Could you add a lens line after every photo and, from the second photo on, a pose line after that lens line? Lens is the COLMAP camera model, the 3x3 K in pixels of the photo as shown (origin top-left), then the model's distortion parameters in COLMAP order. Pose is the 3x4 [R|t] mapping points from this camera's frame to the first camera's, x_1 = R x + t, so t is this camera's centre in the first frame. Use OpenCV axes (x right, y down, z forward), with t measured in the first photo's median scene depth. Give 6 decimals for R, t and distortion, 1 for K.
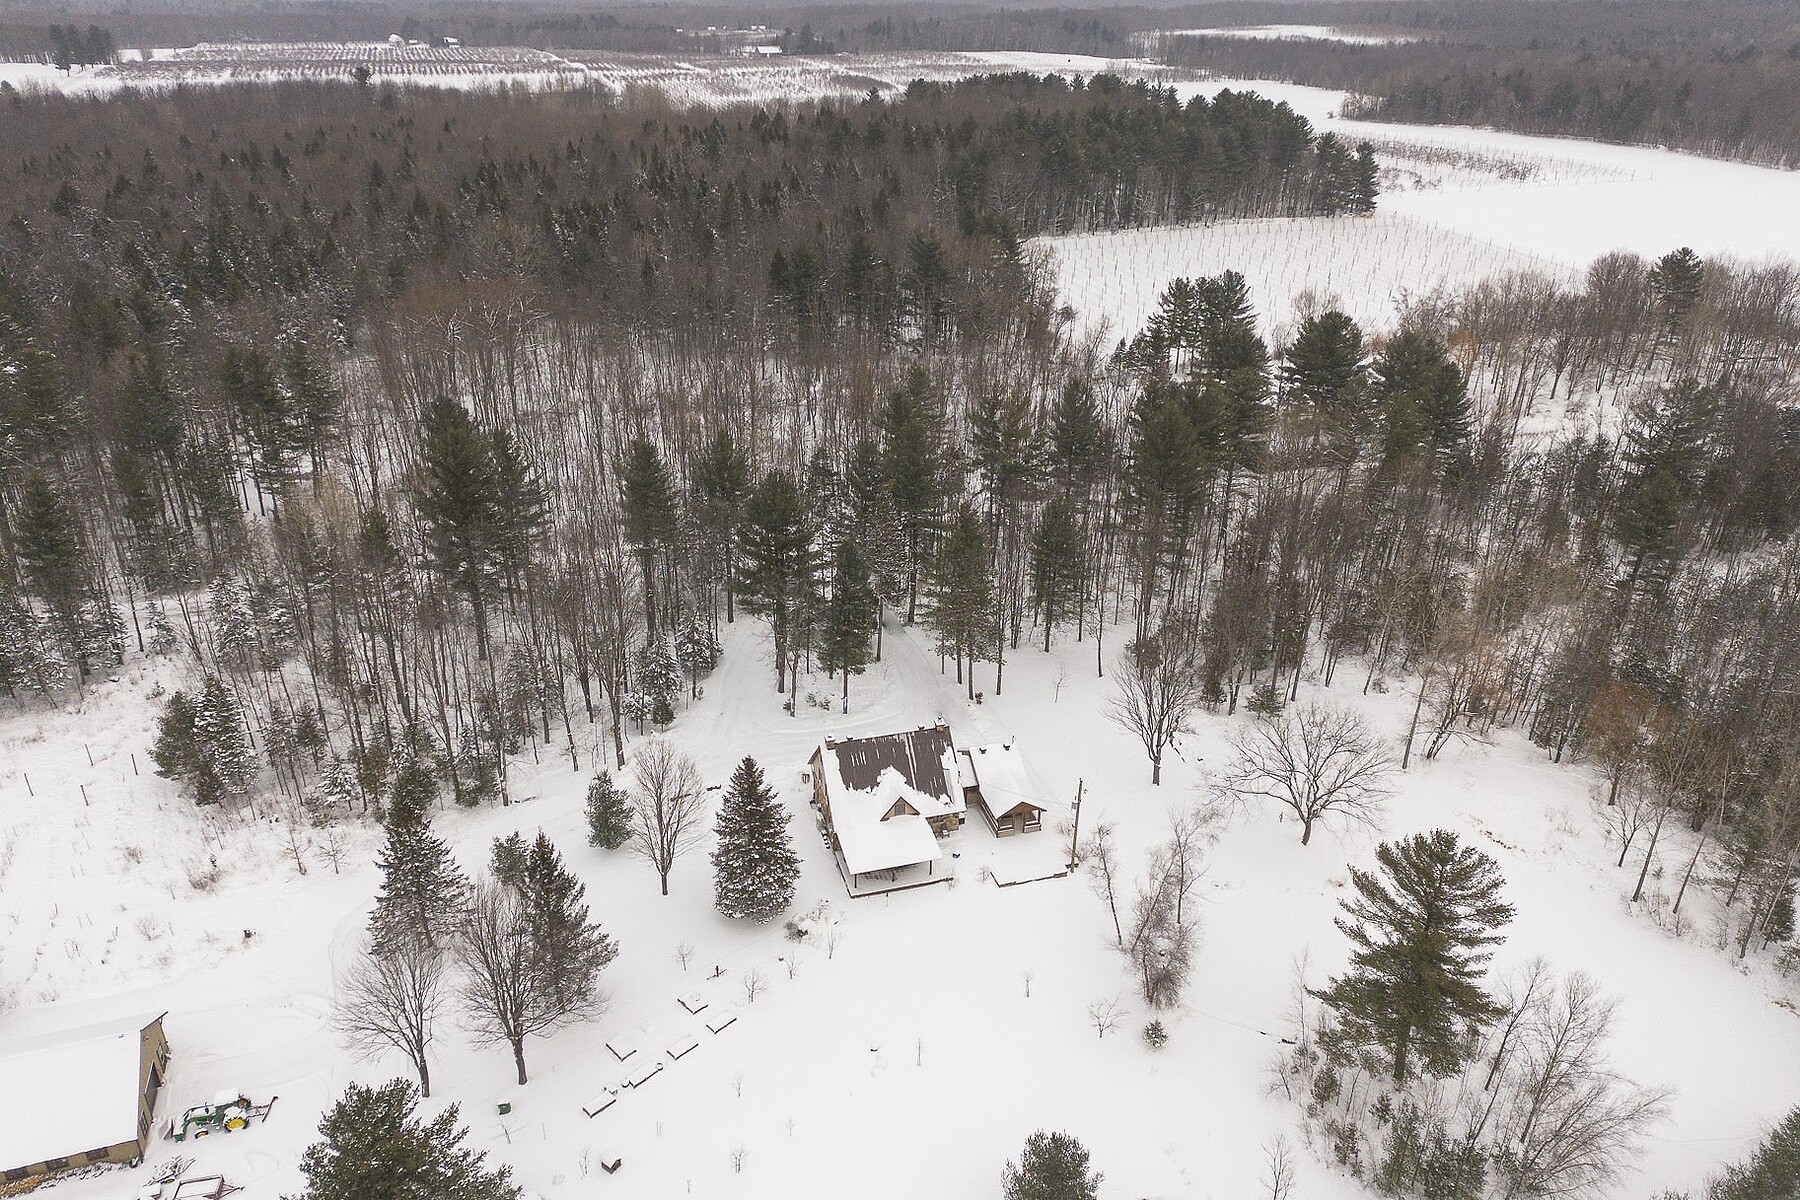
lens RADIAL K [[1367.0, 0, 898.5], [0, 1367.0, 602.3], [0, 0, 1]] dist [0.101455, -0.095259]
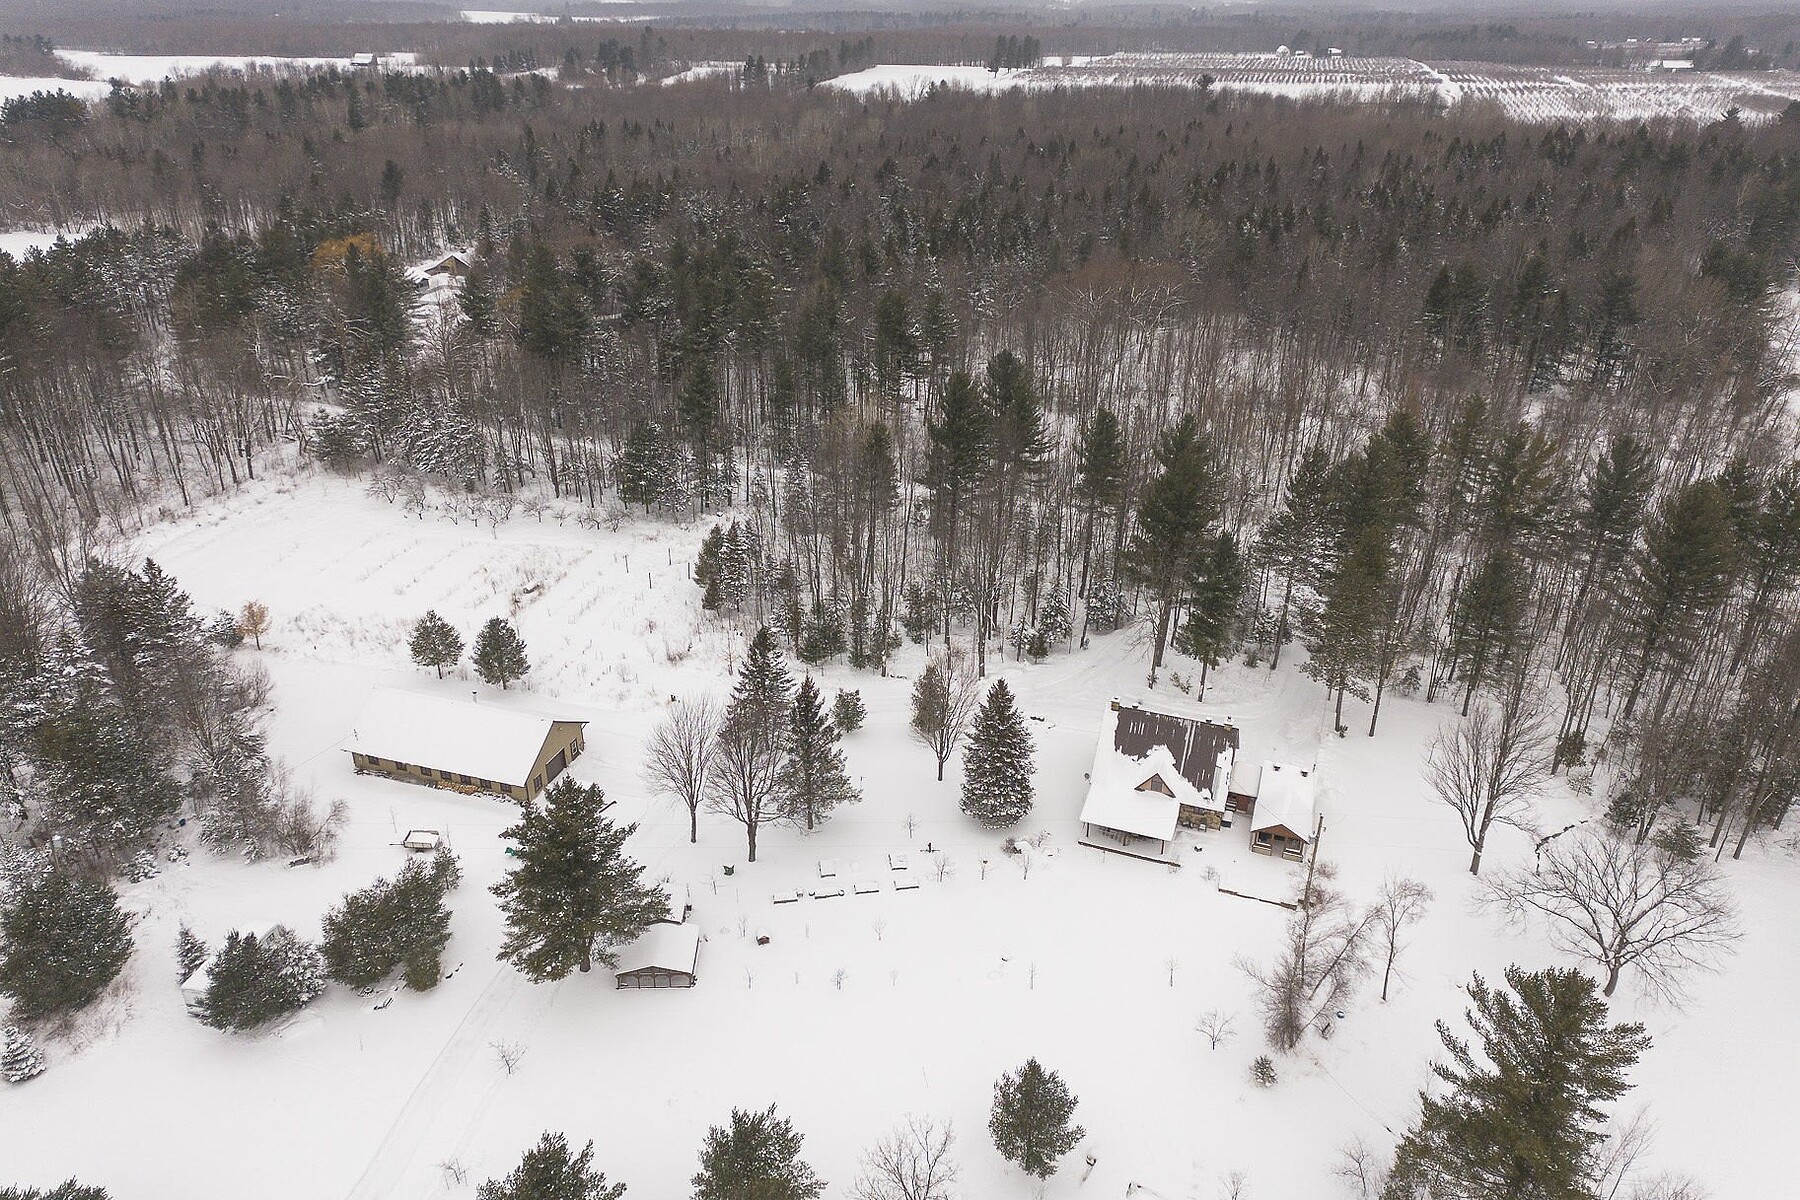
lens RADIAL K [[1367.0, 0, 898.5], [0, 1367.0, 602.3], [0, 0, 1]] dist [0.101455, -0.095259]
pose [[0.775542, 0.256216, -0.576964, 0.397220], [-0.260495, 0.962382, 0.077220, -0.012127], [0.575045, 0.090409, 0.813111, 0.023384]]
